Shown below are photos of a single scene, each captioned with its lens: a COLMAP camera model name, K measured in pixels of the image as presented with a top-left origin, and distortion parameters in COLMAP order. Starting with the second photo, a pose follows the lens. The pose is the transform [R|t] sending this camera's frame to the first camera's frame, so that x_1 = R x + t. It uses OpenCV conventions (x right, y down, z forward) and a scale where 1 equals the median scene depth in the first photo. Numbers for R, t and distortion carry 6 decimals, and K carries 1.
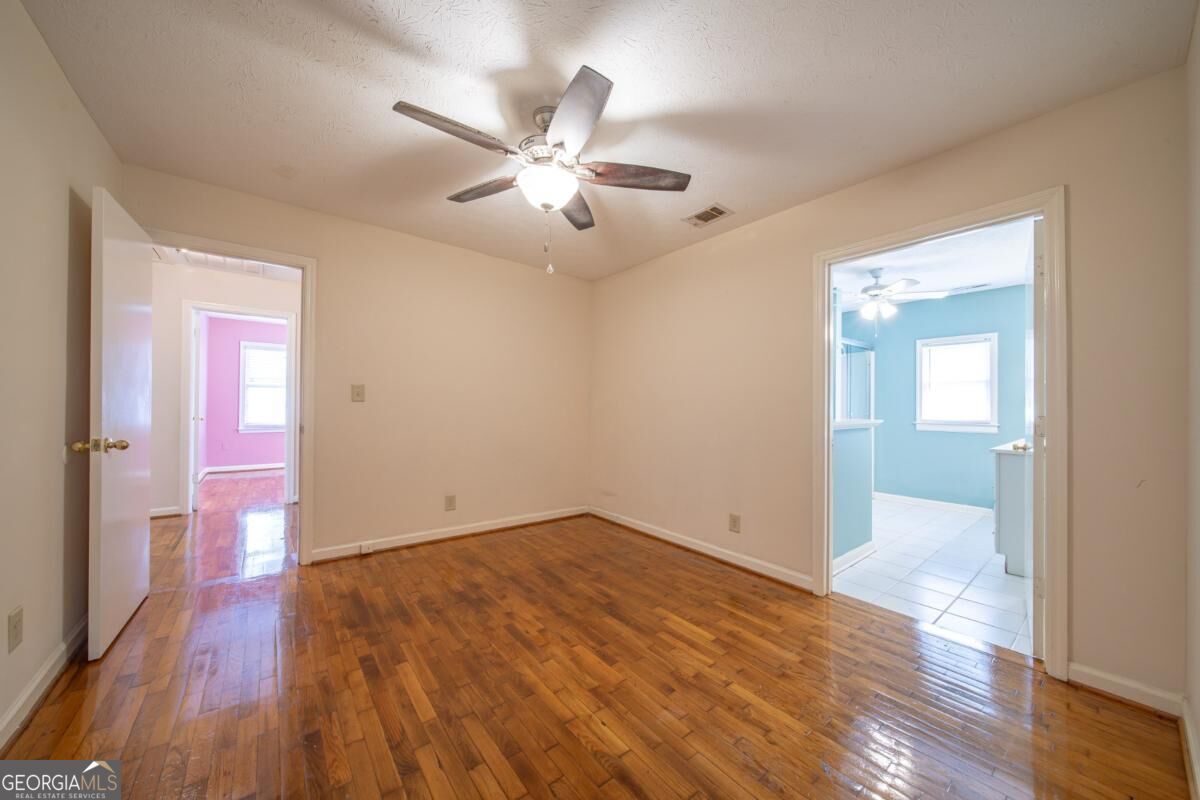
lens RADIAL K [[419.1, 0, 597.0], [0, 419.1, 401.5], [0, 0, 1]] dist [0.001526, -0.001478]
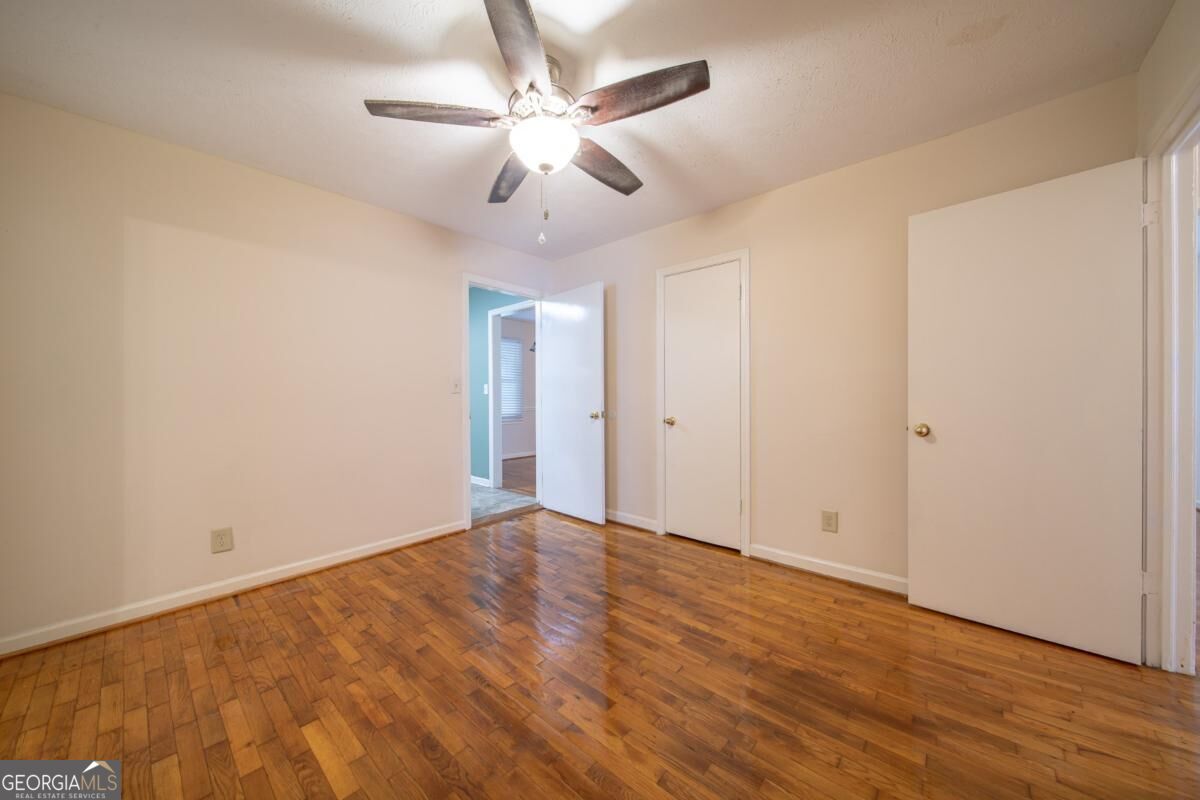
lens RADIAL K [[419.1, 0, 597.0], [0, 419.1, 401.5], [0, 0, 1]] dist [0.001526, -0.001478]
pose [[-0.984625, -0.004194, -0.174632, -0.073512], [-0.004613, 0.999987, 0.001993, 0.026155], [0.174621, 0.002768, -0.984632, 1.884264]]
